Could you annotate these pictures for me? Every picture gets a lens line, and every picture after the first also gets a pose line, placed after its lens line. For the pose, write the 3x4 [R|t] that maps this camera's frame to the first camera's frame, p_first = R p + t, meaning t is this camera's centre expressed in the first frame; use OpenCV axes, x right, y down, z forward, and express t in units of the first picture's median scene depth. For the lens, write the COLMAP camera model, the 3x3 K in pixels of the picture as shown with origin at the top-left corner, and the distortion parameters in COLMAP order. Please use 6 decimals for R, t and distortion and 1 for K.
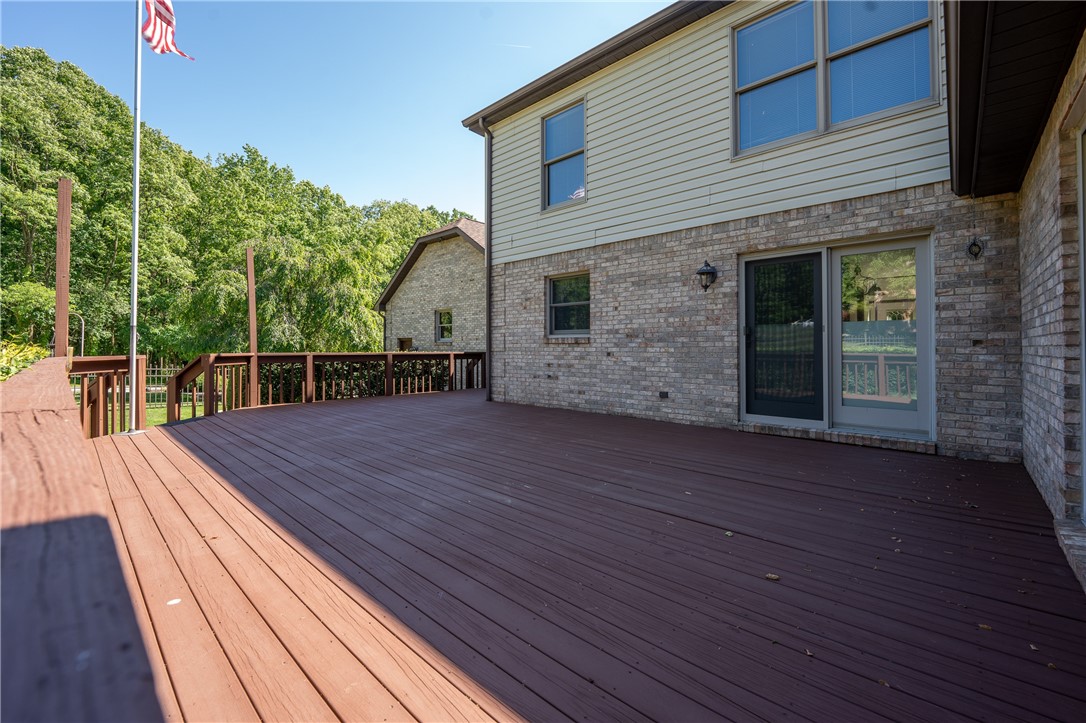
lens RADIAL K [[448.2, 0, 541.9], [0, 448.2, 339.5], [0, 0, 1]] dist [0.002234, 0.000100]
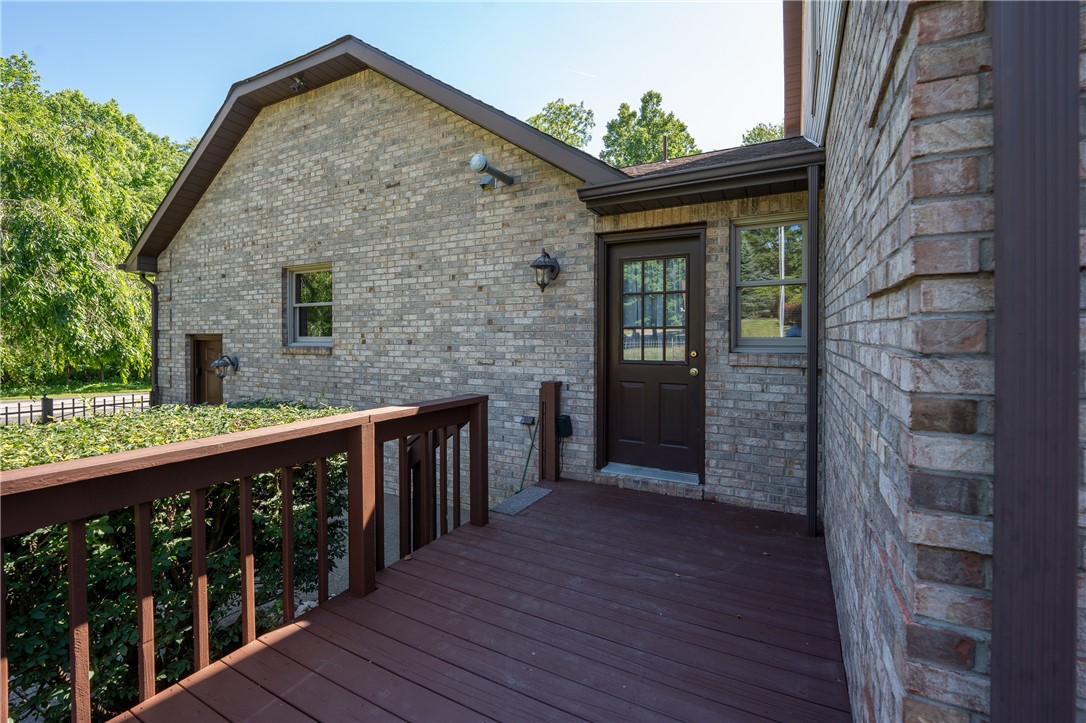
lens RADIAL K [[448.2, 0, 541.9], [0, 448.2, 339.5], [0, 0, 1]] dist [0.002234, 0.000100]
pose [[0.959087, 0.003560, 0.283089, -0.138298], [-0.008925, 0.999804, 0.017664, -0.010411], [-0.282970, -0.019468, 0.958931, 0.585340]]
